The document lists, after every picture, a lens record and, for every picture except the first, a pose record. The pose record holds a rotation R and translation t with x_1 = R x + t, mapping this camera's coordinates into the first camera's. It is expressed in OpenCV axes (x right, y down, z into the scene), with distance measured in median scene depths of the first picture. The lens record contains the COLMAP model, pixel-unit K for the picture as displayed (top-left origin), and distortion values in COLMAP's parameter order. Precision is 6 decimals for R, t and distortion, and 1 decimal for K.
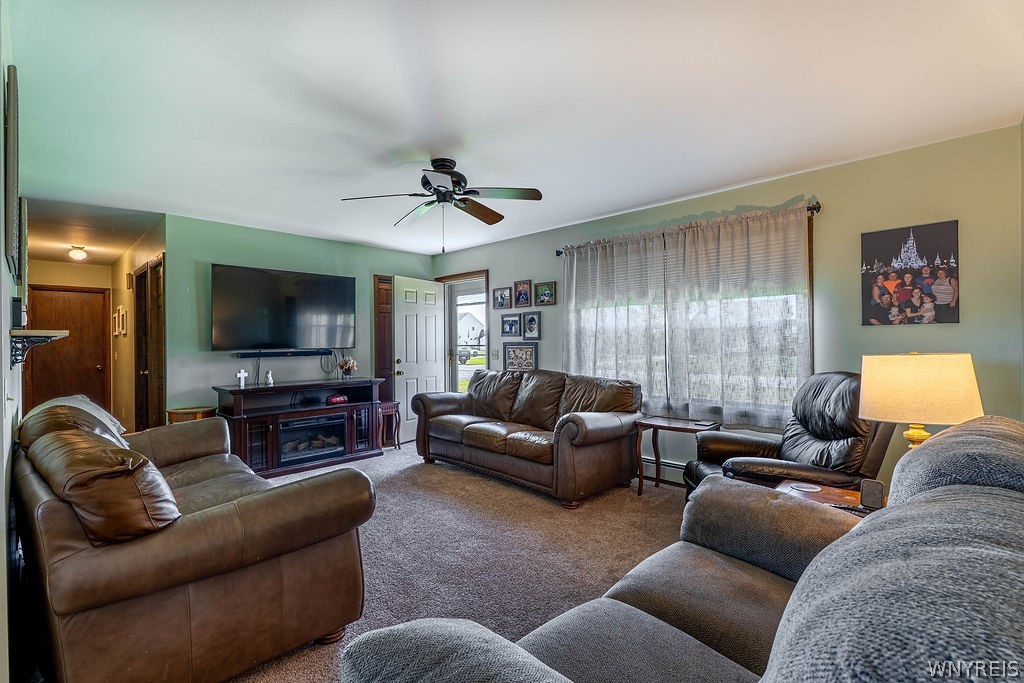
lens RADIAL K [[469.6, 0, 512.0], [0, 469.6, 341.5], [0, 0, 1]] dist [0.005786, 0.000147]
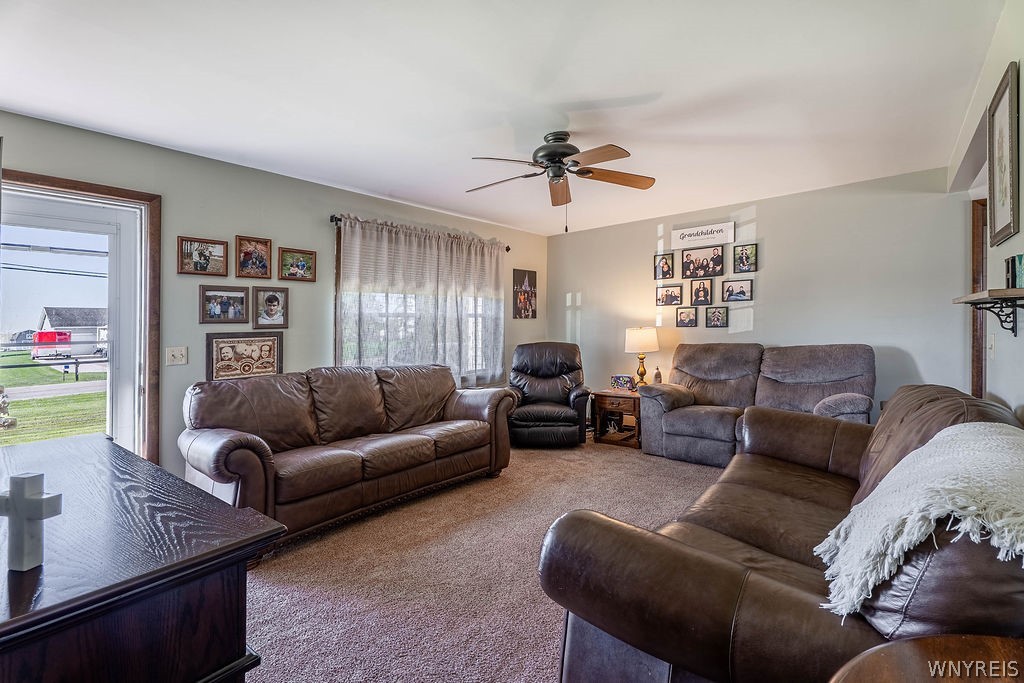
lens RADIAL K [[476.6, 0, 502.3], [0, 476.6, 320.2], [0, 0, 1]] dist [0.001775, -0.001098]
pose [[-0.078333, 0.005097, 0.996914, -0.675986], [0.002612, 0.999985, -0.004908, -0.011178], [-0.996924, 0.002220, -0.078345, 0.725664]]
